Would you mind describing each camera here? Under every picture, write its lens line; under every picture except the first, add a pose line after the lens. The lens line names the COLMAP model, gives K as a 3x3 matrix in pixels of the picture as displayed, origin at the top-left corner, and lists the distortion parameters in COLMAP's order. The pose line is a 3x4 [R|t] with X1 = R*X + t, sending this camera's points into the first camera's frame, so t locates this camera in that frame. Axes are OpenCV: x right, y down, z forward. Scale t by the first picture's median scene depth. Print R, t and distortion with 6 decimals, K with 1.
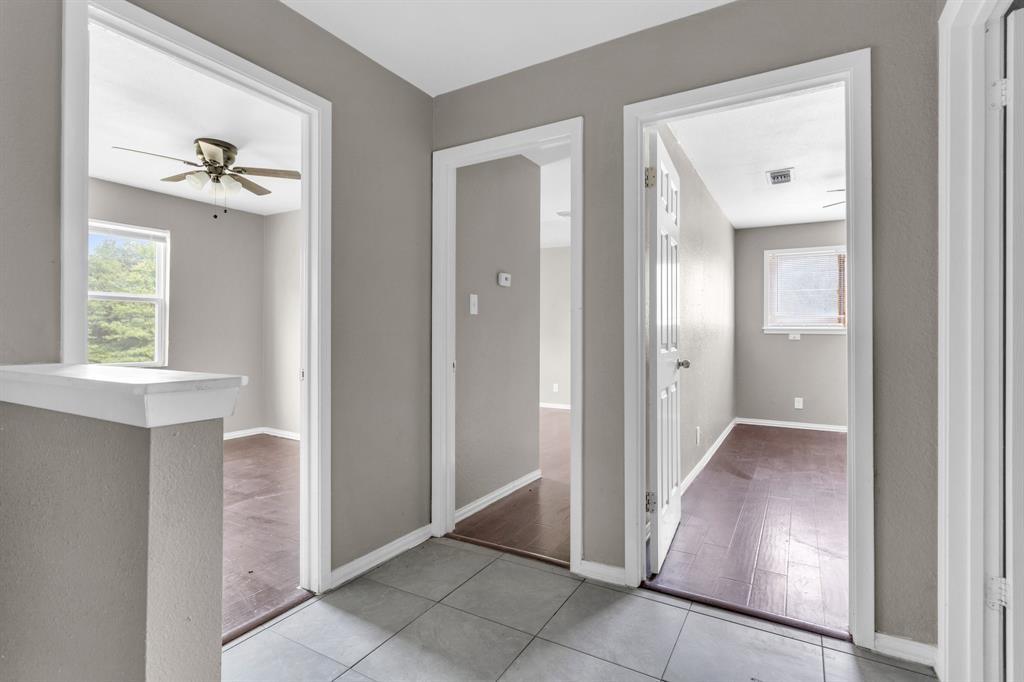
lens RADIAL K [[487.5, 0, 519.5], [0, 487.5, 333.6], [0, 0, 1]] dist [-0.001602, -0.000253]
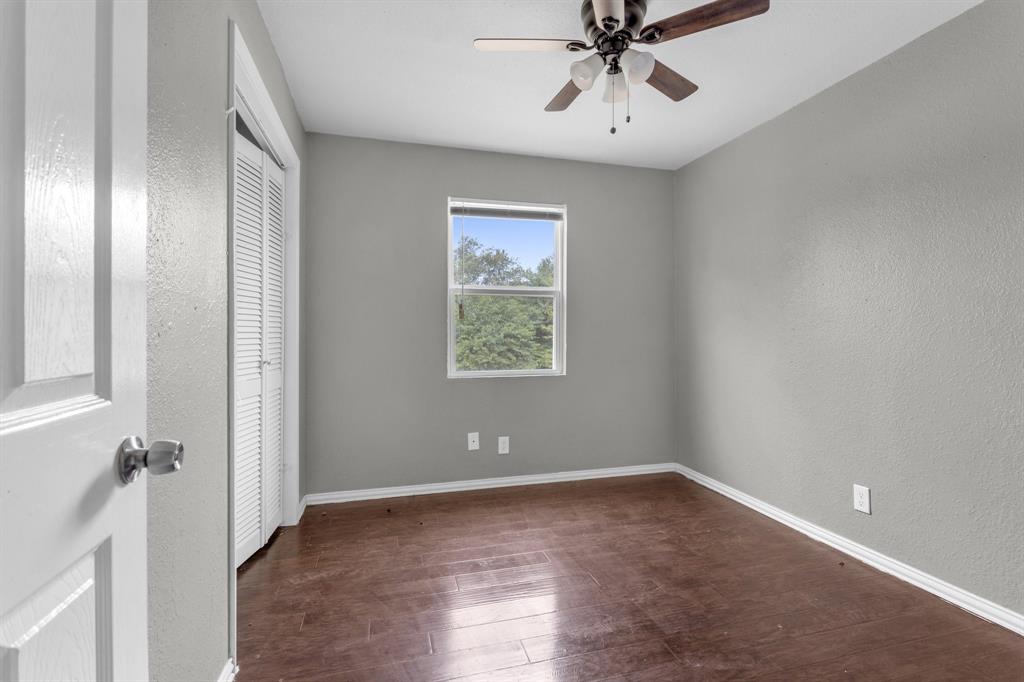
lens RADIAL K [[487.5, 0, 519.5], [0, 487.5, 333.6], [0, 0, 1]] dist [-0.001602, -0.000253]
pose [[0.723400, -0.006031, -0.690403, -0.228907], [0.006011, 0.999979, -0.002437, -0.000243], [0.690404, -0.002387, 0.723421, 0.375125]]
